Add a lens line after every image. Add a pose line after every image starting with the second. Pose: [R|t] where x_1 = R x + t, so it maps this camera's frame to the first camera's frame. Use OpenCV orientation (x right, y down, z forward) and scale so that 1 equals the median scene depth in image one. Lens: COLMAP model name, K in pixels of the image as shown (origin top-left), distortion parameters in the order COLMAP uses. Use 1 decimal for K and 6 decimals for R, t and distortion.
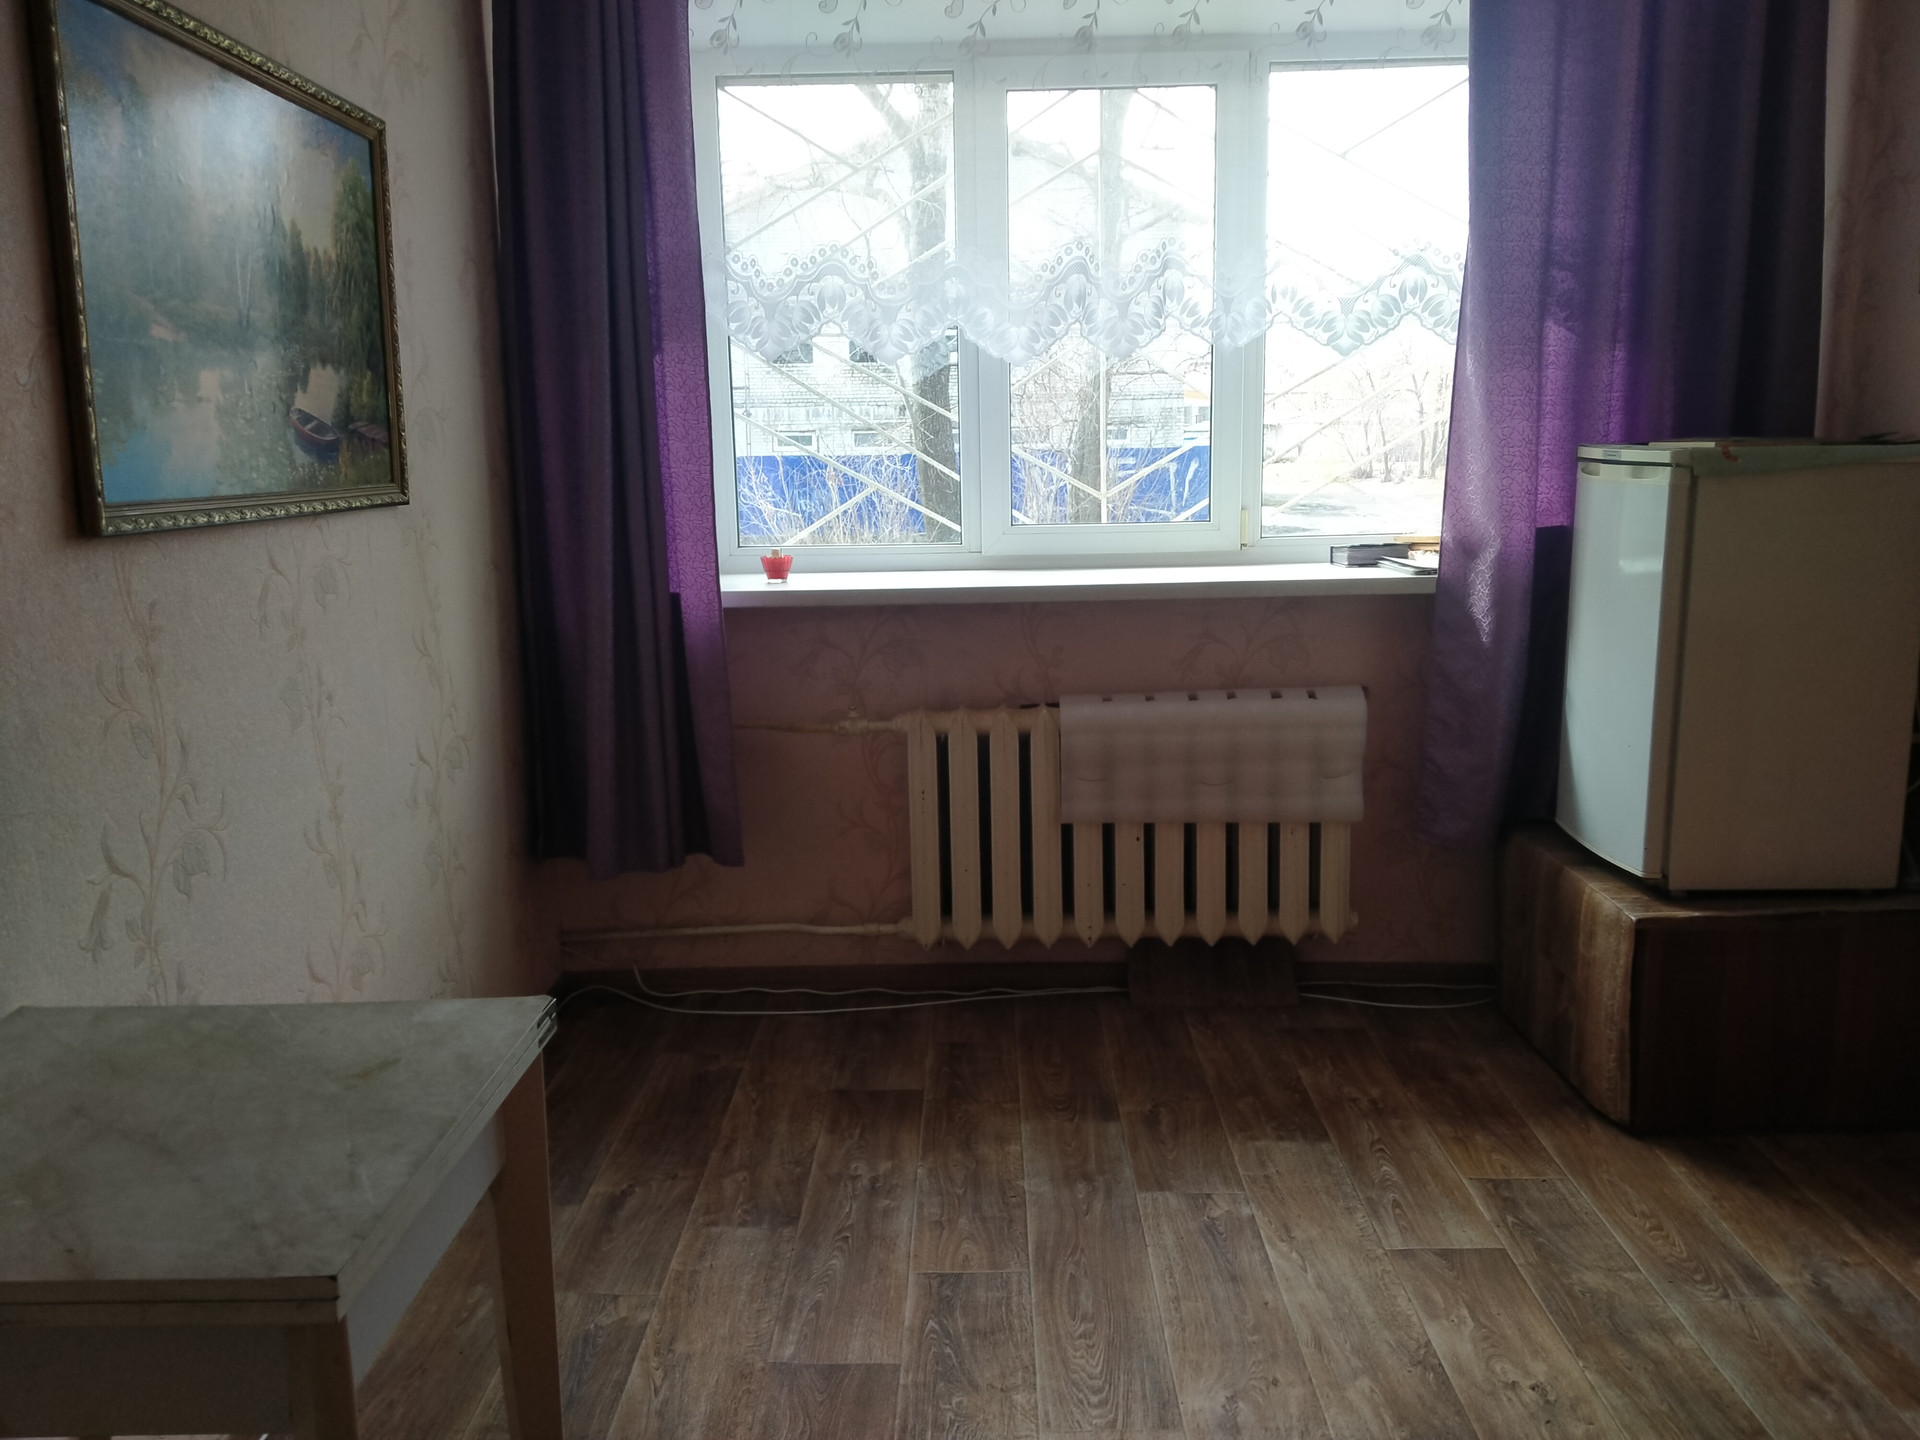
lens RADIAL K [[1550.6, 0, 960.0], [0, 1550.6, 720.0], [0, 0, 1]] dist [0.141886, -0.259991]
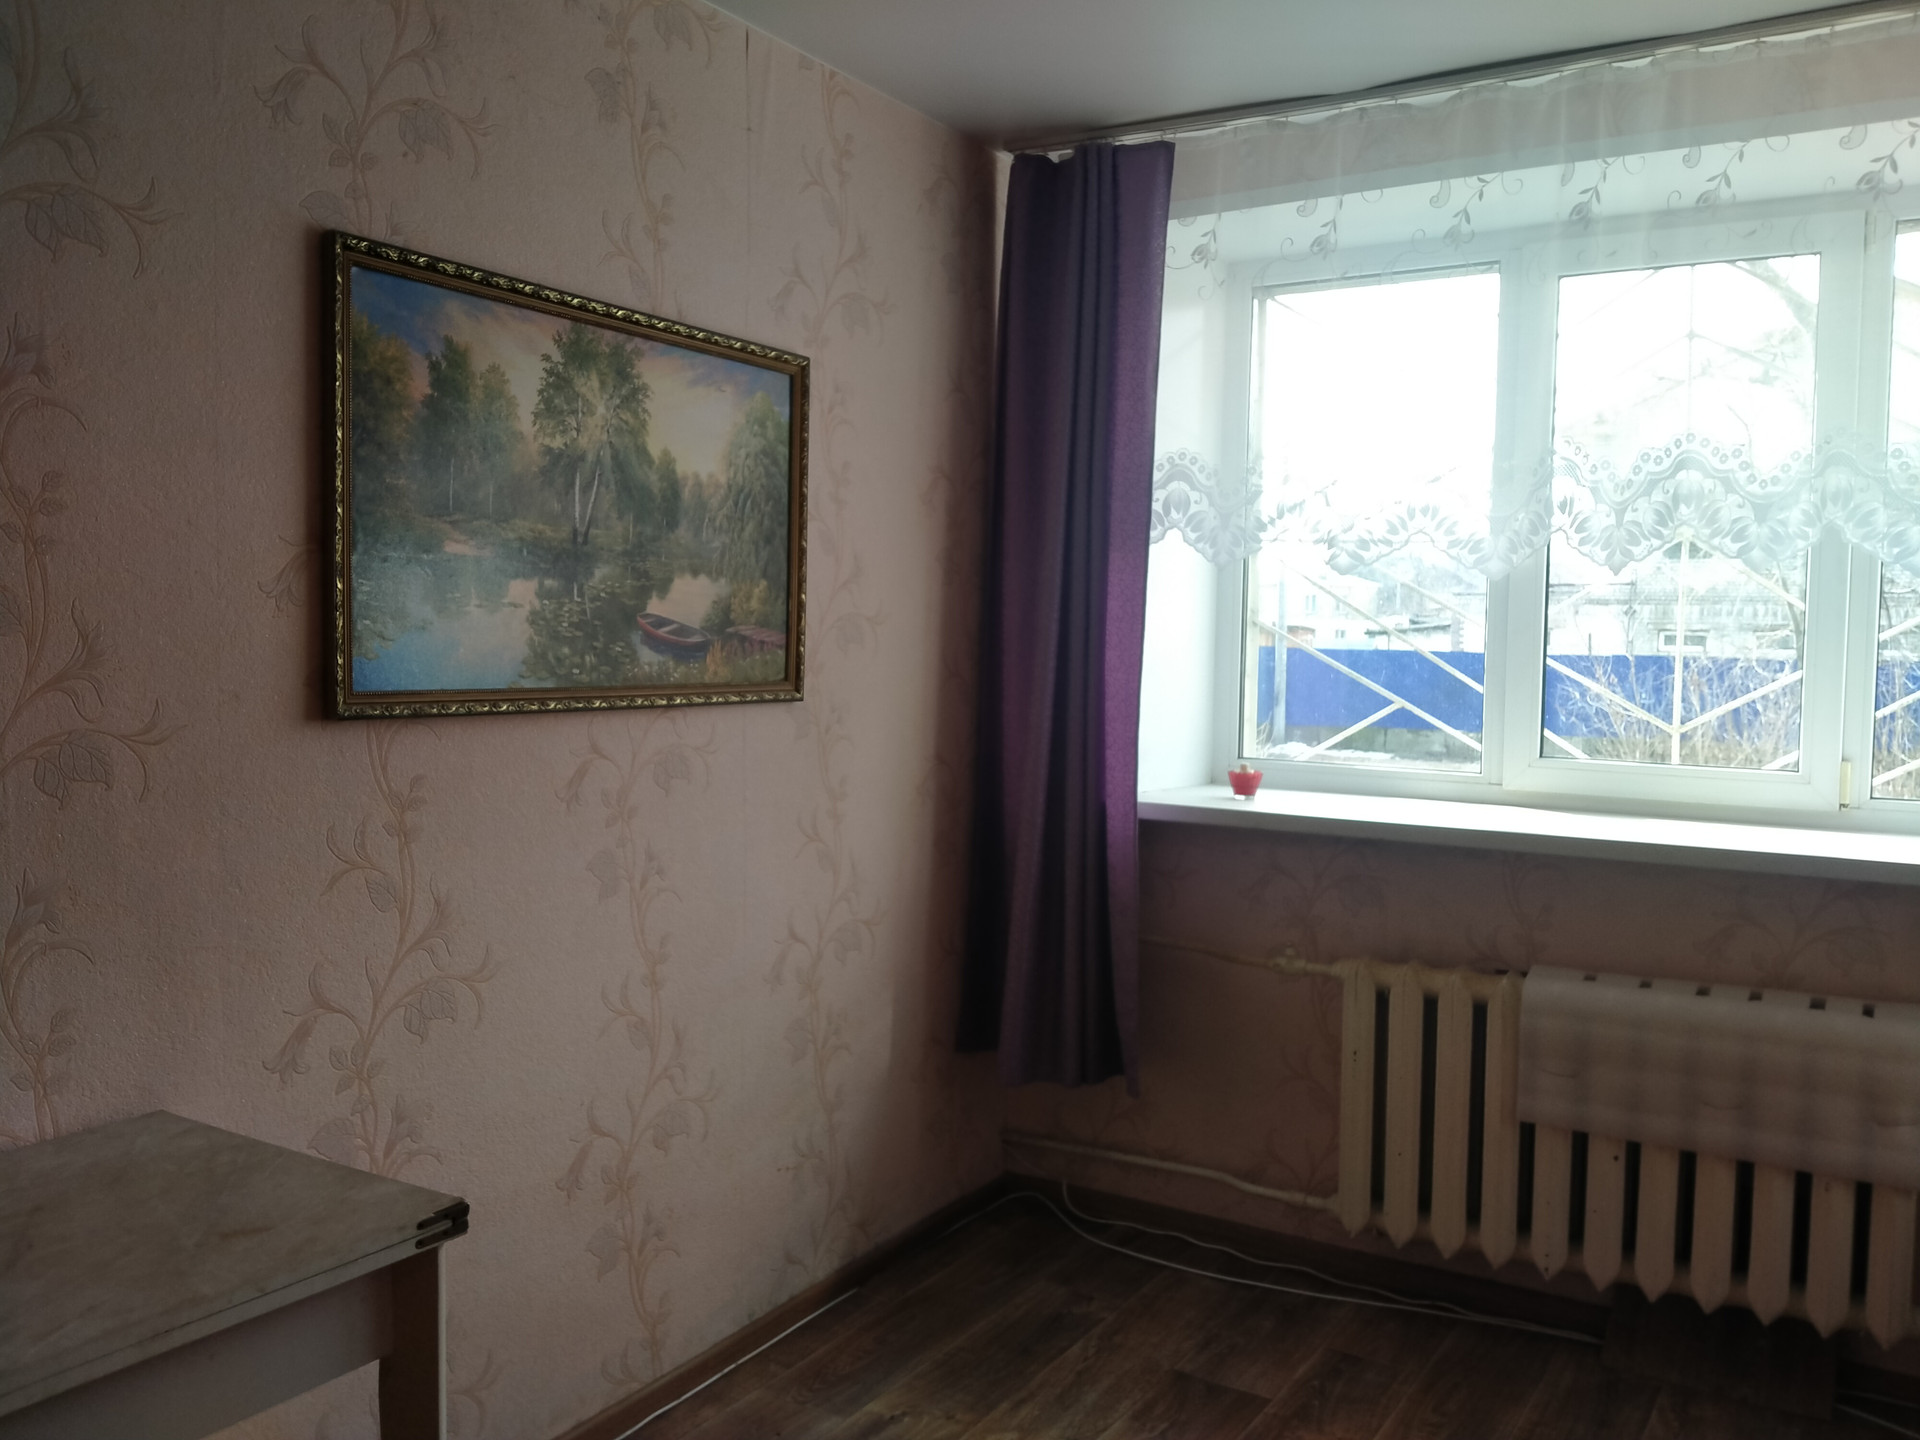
lens RADIAL K [[1552.3, 0, 960.7], [0, 1552.3, 740.9], [0, 0, 1]] dist [0.108431, -0.187145]
pose [[0.864090, 0.070167, -0.498423, 0.230071], [-0.123751, 0.989456, -0.075247, -0.036061], [0.487888, 0.126700, 0.863662, 0.113483]]
